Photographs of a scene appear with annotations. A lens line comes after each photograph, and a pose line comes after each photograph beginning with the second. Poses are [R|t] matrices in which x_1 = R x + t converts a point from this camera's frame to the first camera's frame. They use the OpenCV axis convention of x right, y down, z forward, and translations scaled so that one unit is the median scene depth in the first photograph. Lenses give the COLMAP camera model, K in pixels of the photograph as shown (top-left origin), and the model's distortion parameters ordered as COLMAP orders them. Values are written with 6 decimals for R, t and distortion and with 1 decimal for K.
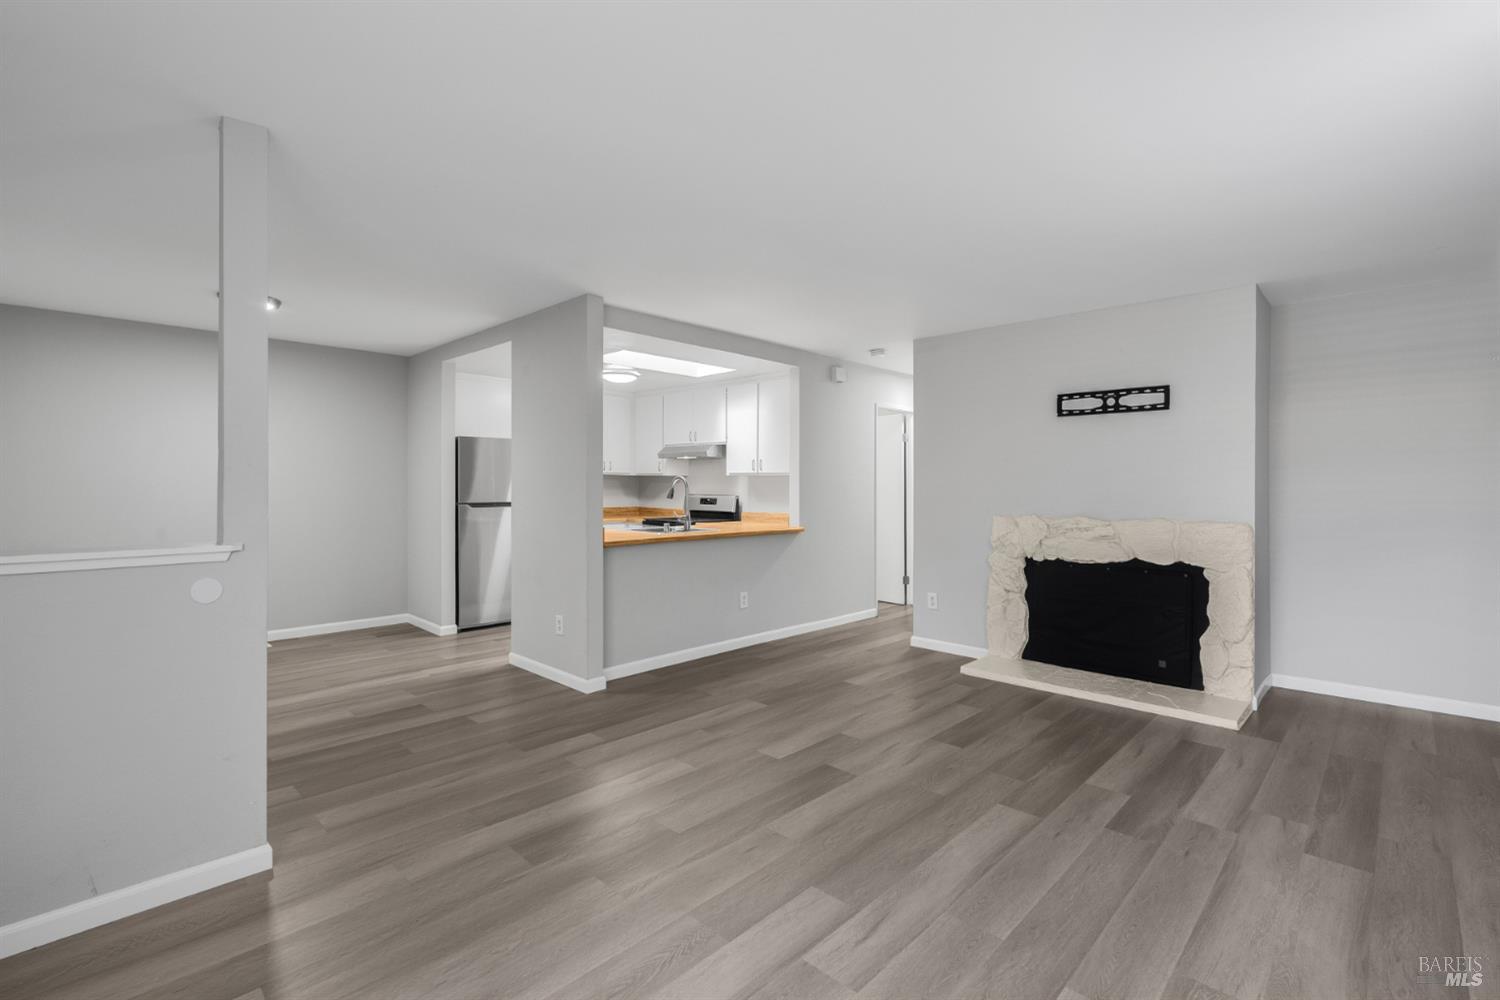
lens RADIAL K [[675.0, 0, 754.2], [0, 675.0, 488.0], [0, 0, 1]] dist [-0.001690, 0.000520]
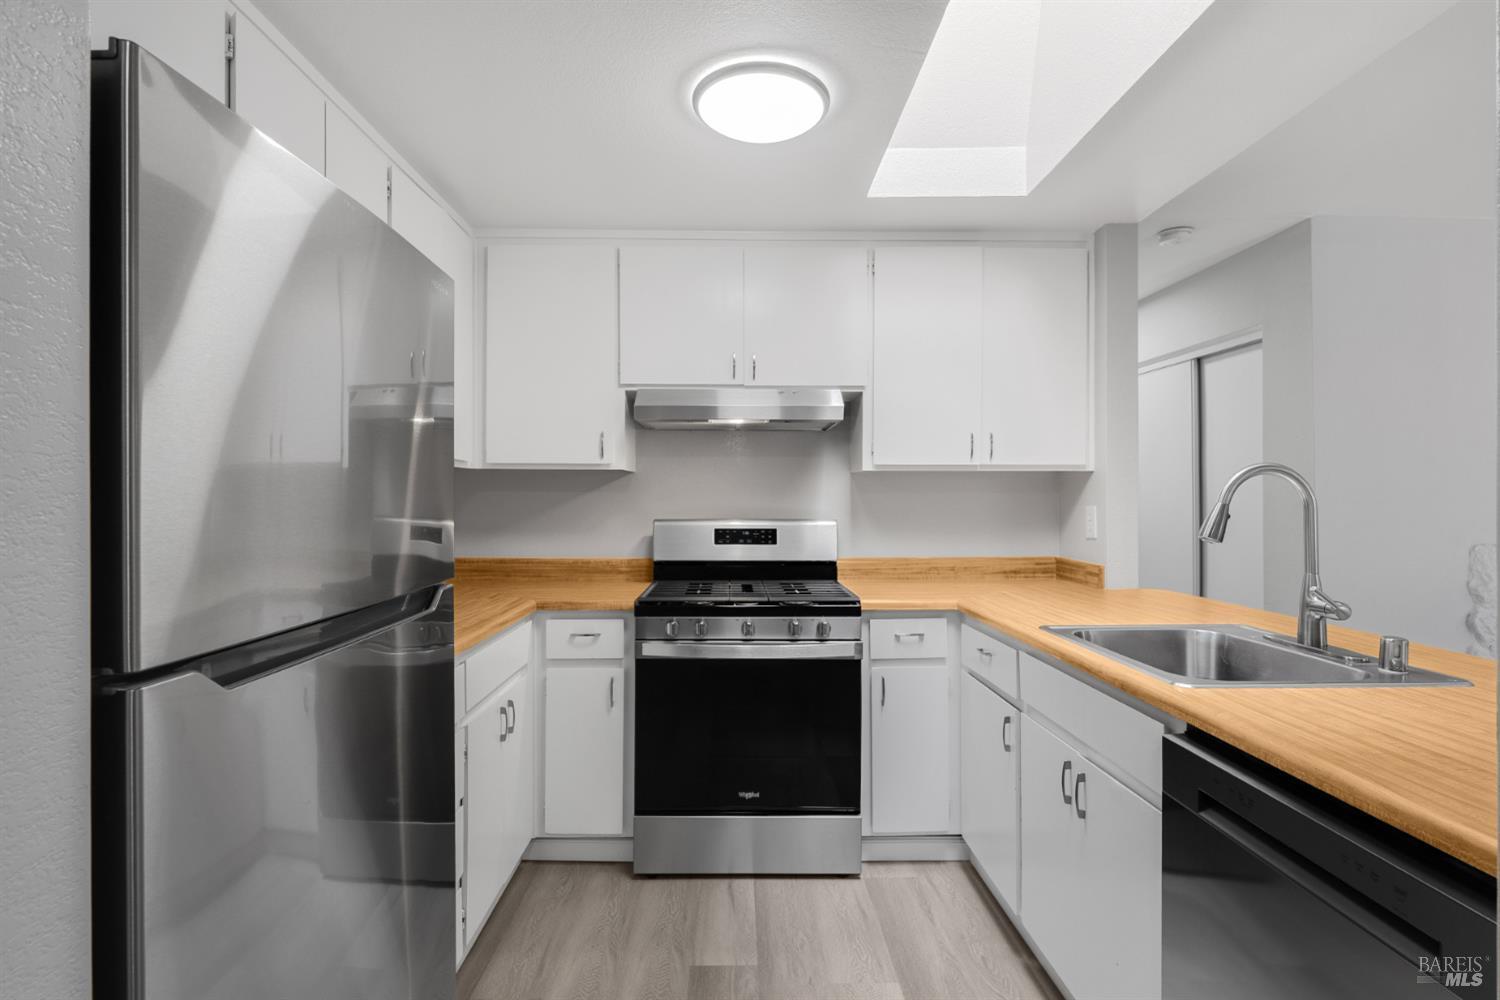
lens RADIAL K [[737.9, 0, 744.3], [0, 737.9, 496.0], [0, 0, 1]] dist [-0.006293, -0.000277]
pose [[0.707373, -0.005553, 0.706819, -0.605648], [0.009438, 0.999954, -0.001589, -0.005472], [-0.706778, 0.007795, 0.707393, 1.128291]]
